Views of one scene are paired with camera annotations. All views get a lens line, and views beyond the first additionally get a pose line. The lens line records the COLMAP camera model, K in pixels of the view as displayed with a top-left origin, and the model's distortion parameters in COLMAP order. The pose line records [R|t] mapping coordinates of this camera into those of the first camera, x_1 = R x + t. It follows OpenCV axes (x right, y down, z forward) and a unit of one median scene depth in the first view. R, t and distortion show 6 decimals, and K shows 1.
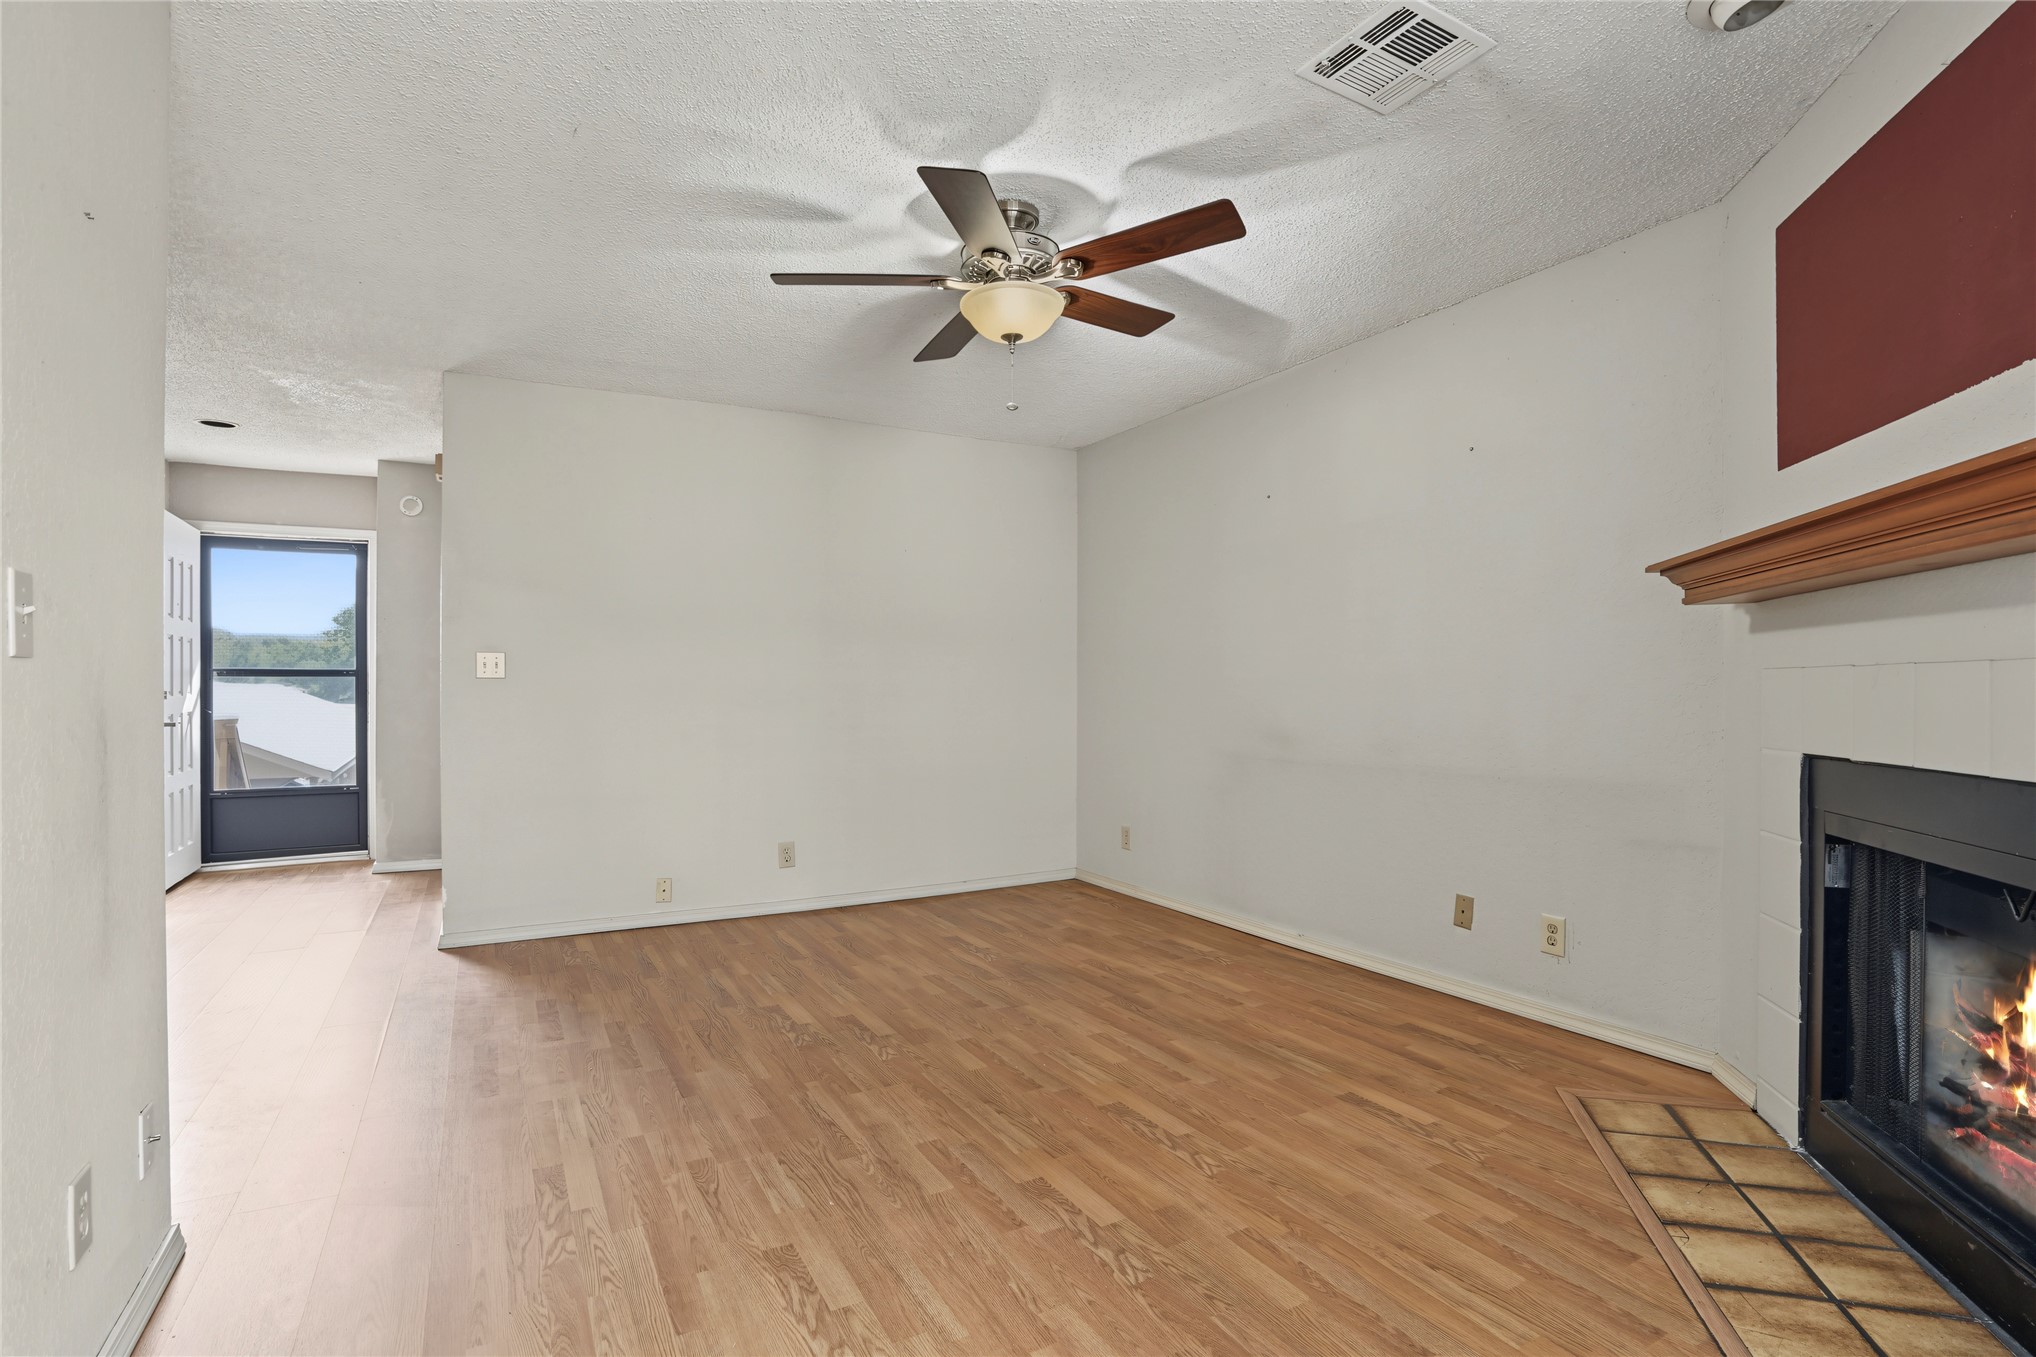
lens RADIAL K [[973.4, 0, 1022.8], [0, 973.4, 688.7], [0, 0, 1]] dist [-0.079267, 0.042205]
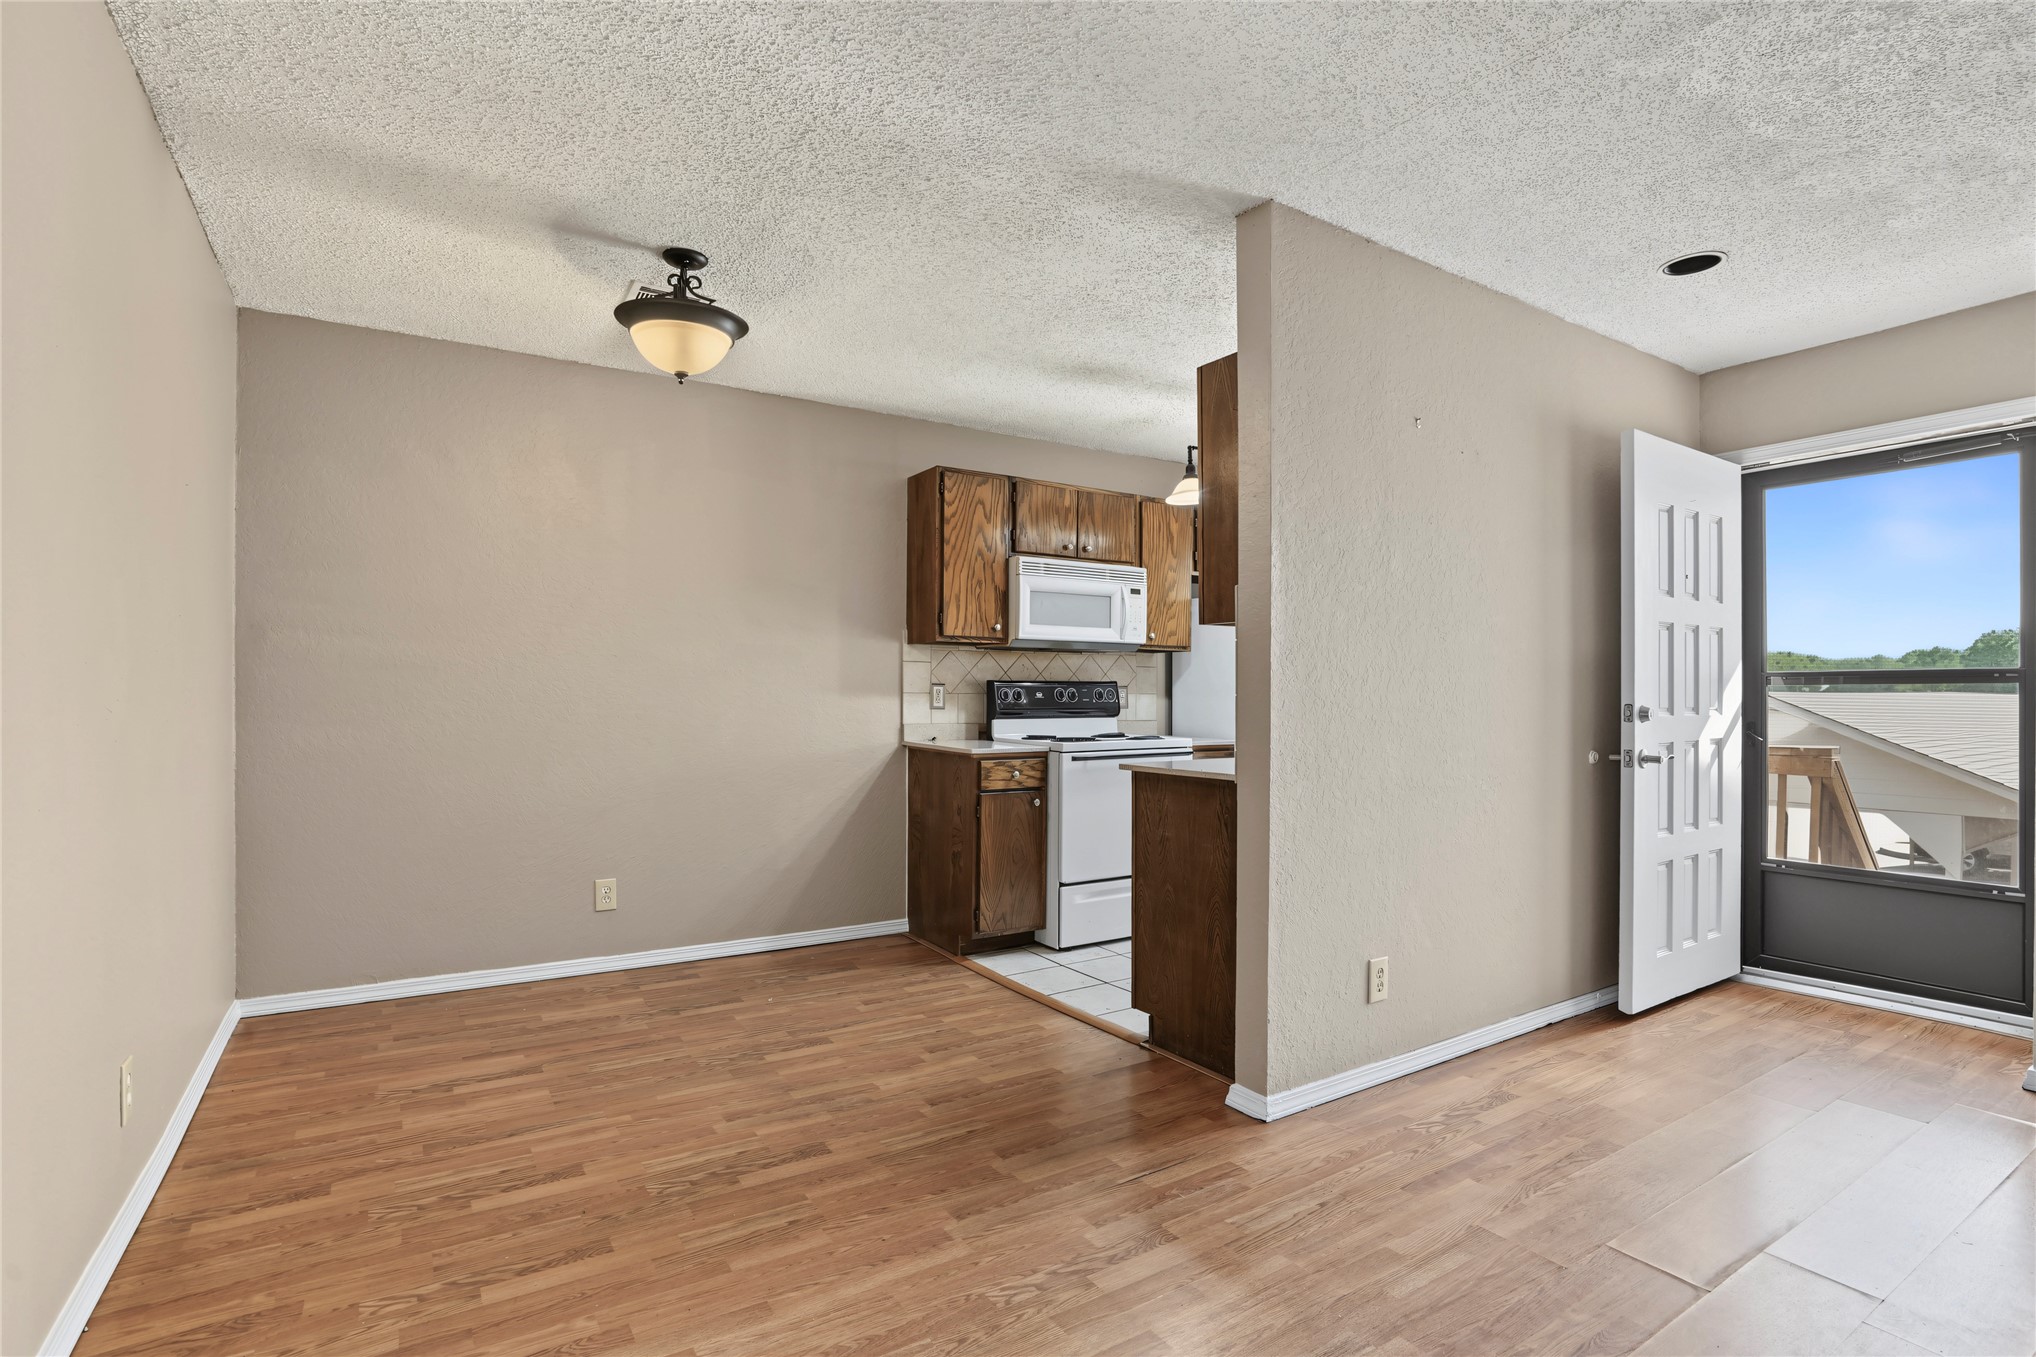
lens RADIAL K [[992.3, 0, 1024.4], [0, 992.3, 699.2], [0, 0, 1]] dist [-0.071735, 0.036199]
pose [[0.064010, 0.005540, -0.997934, -0.472016], [-0.003175, 0.999981, 0.005348, -0.010811], [0.997944, 0.002827, 0.064027, 0.936483]]
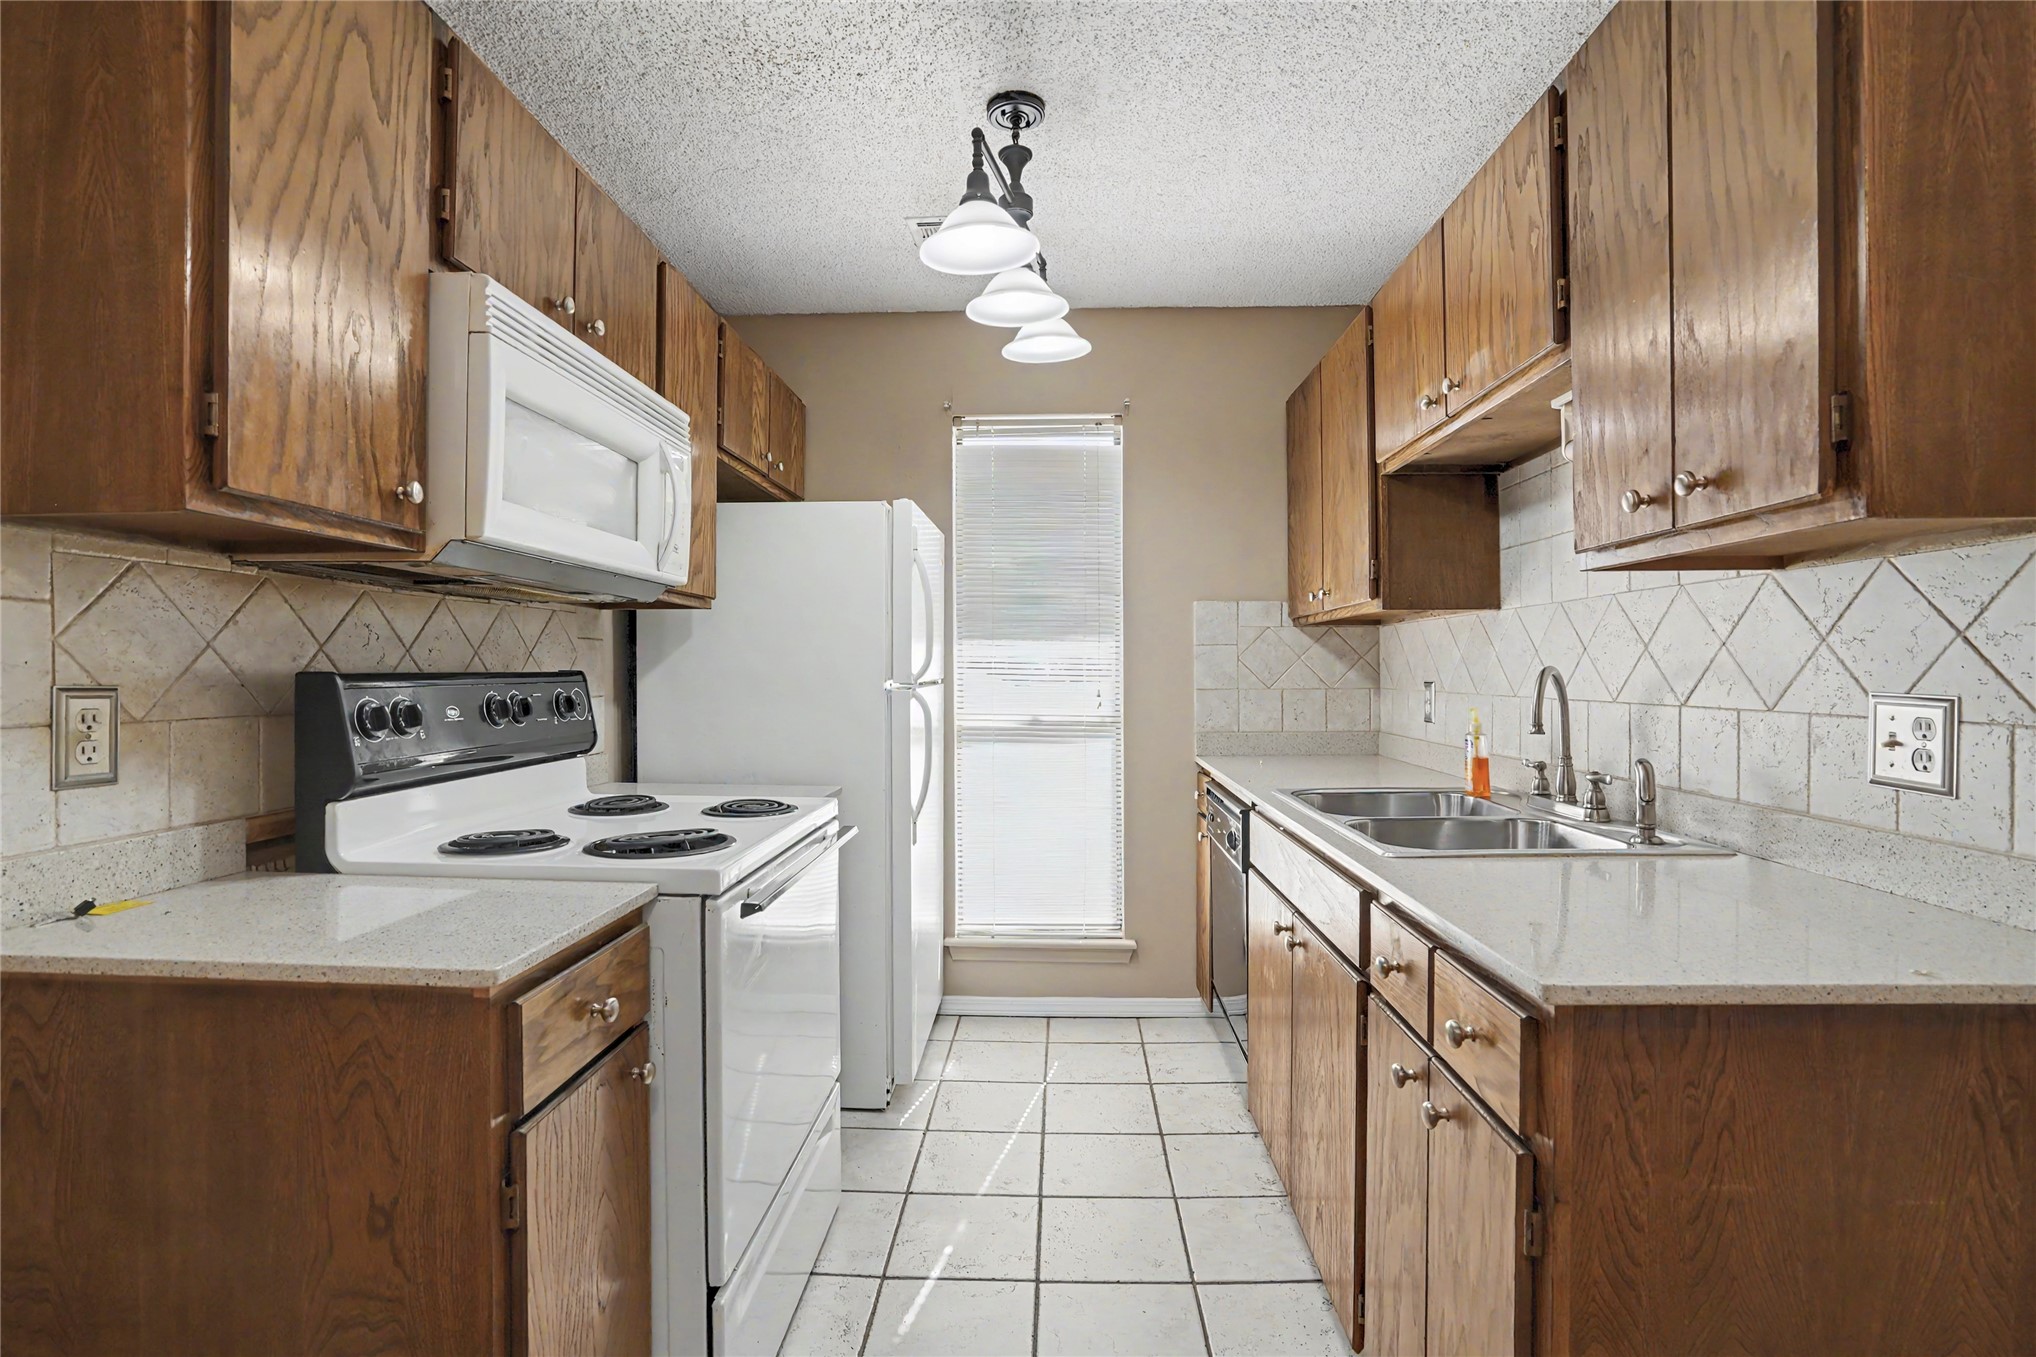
lens RADIAL K [[966.0, 0, 1020.6], [0, 966.0, 675.6], [0, 0, 1]] dist [-0.058897, 0.022300]
pose [[0.851419, -0.000999, -0.524485, -1.648278], [0.003731, 0.999984, 0.004153, -0.034021], [0.524472, -0.005493, 0.851410, 0.759144]]
